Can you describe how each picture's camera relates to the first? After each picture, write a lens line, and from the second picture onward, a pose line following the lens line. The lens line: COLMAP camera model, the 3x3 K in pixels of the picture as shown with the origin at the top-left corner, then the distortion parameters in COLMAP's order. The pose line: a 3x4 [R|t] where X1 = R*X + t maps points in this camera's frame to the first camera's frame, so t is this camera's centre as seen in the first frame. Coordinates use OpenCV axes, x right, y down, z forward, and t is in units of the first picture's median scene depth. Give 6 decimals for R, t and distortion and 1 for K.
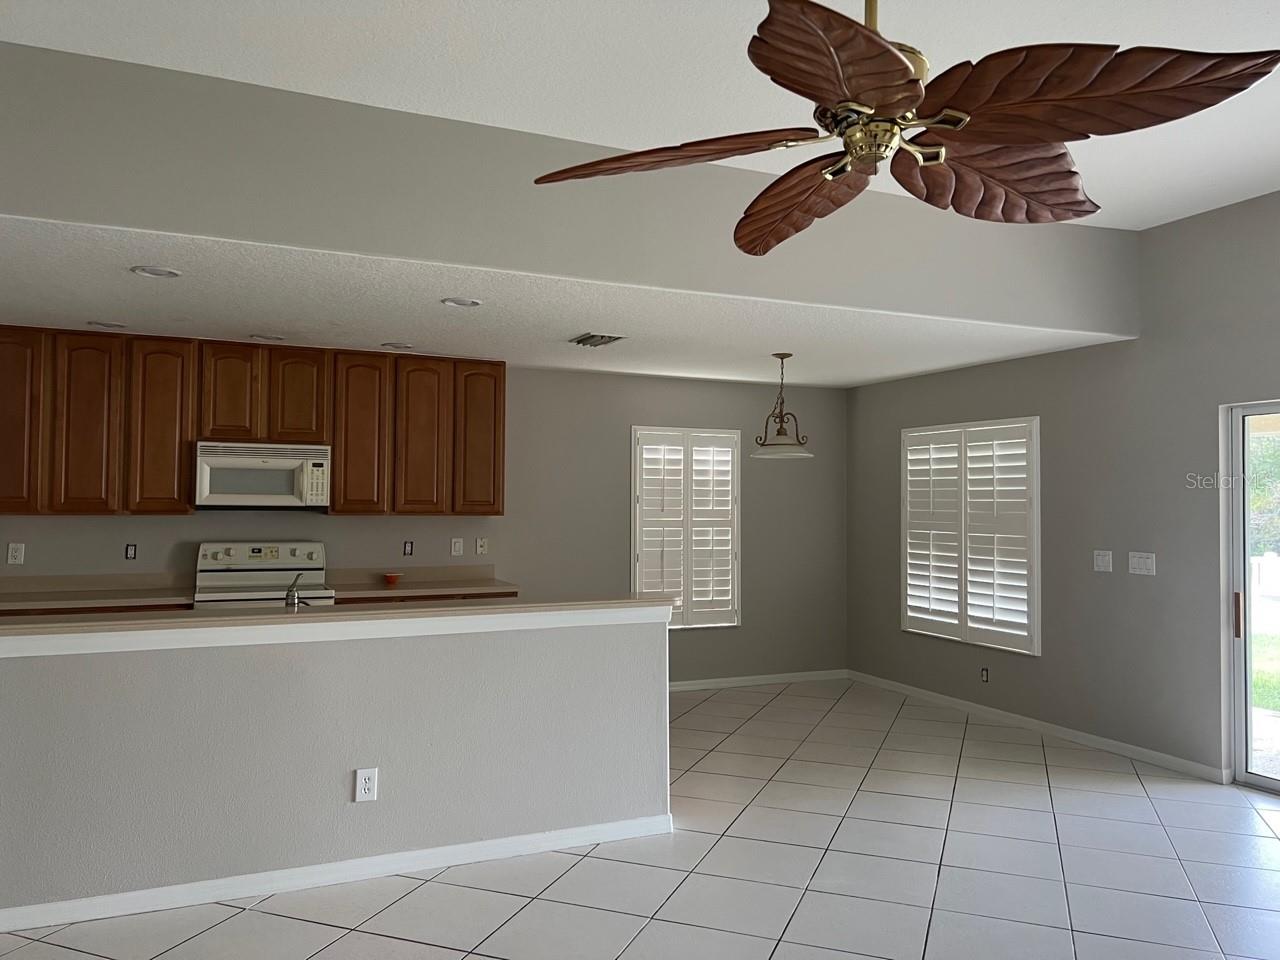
lens RADIAL K [[950.7, 0, 642.8], [0, 950.7, 469.9], [0, 0, 1]] dist [0.048169, -0.059876]
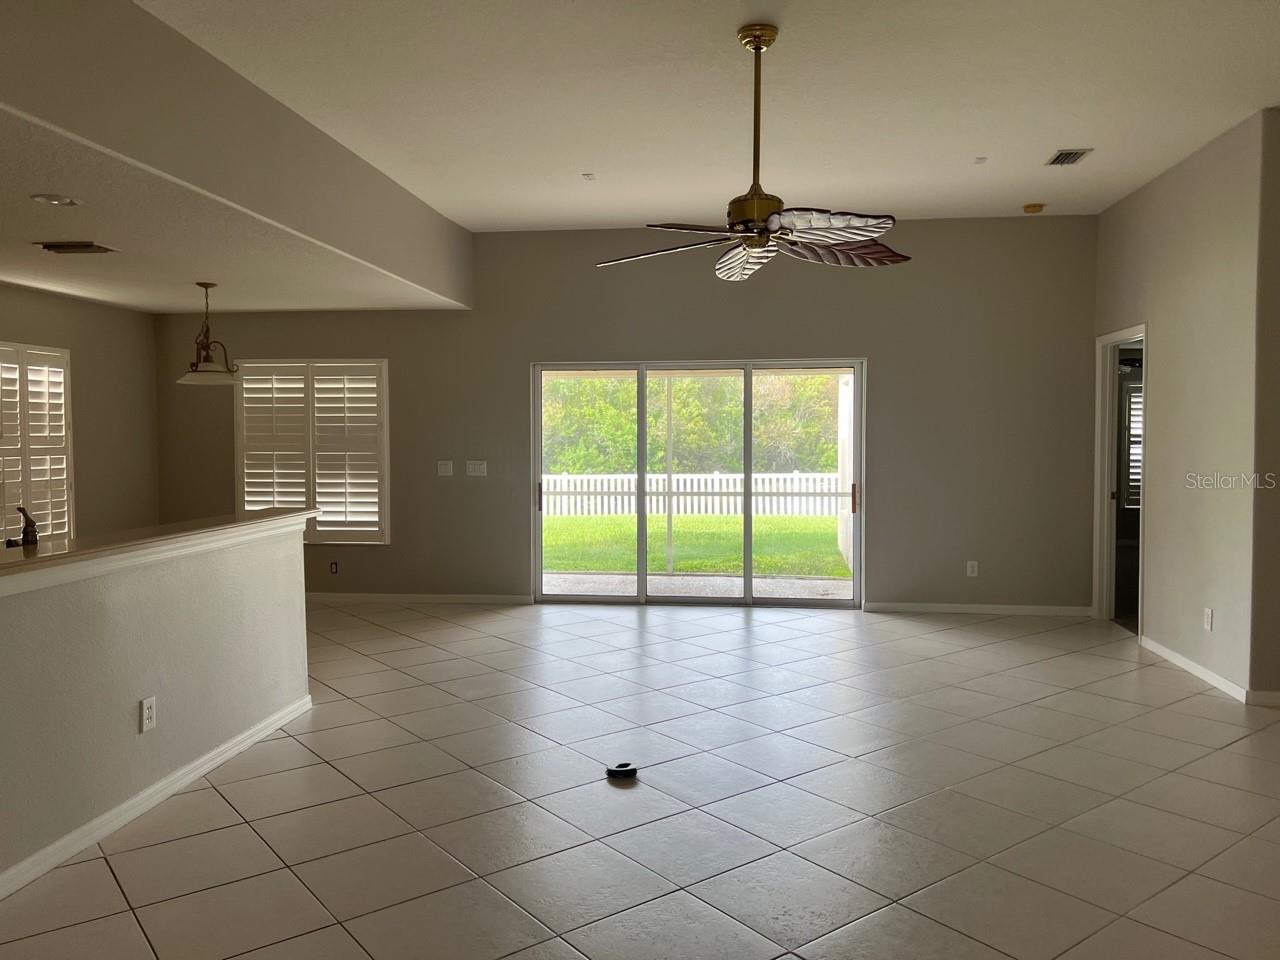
lens RADIAL K [[950.7, 0, 642.9], [0, 950.7, 472.3], [0, 0, 1]] dist [0.048169, -0.059876]
pose [[0.513865, -0.043904, 0.856747, -0.505754], [-0.023118, 0.997618, 0.064989, 0.004626], [-0.857560, -0.053202, 0.511626, 0.046810]]
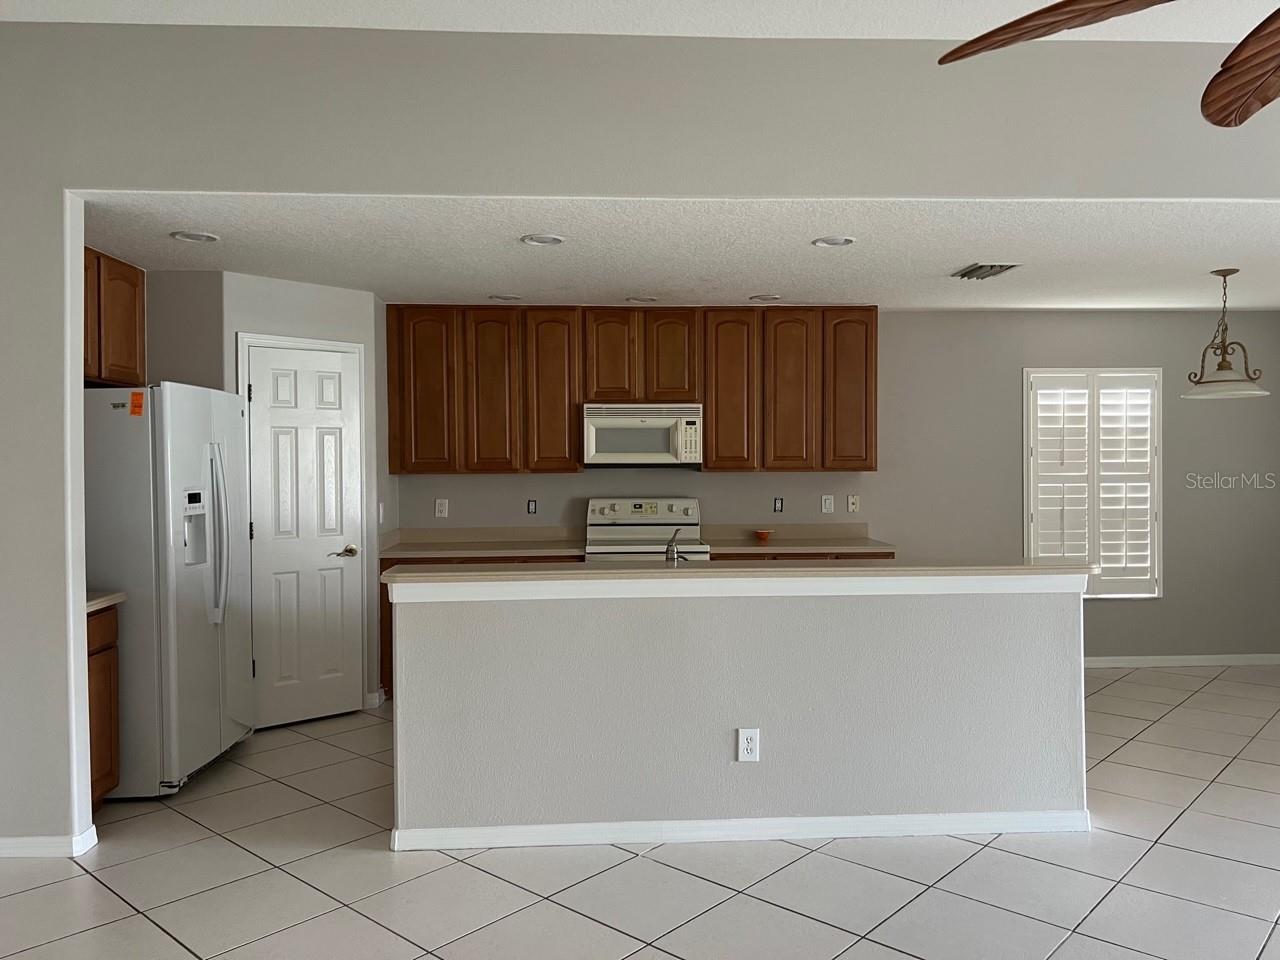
lens RADIAL K [[950.7, 0, 642.5], [0, 950.7, 476.6], [0, 0, 1]] dist [0.048169, -0.059876]
pose [[0.929865, -0.007455, -0.367825, -0.016846], [0.026245, 0.998592, 0.046108, 0.004115], [0.366963, -0.052528, 0.928751, 0.039943]]
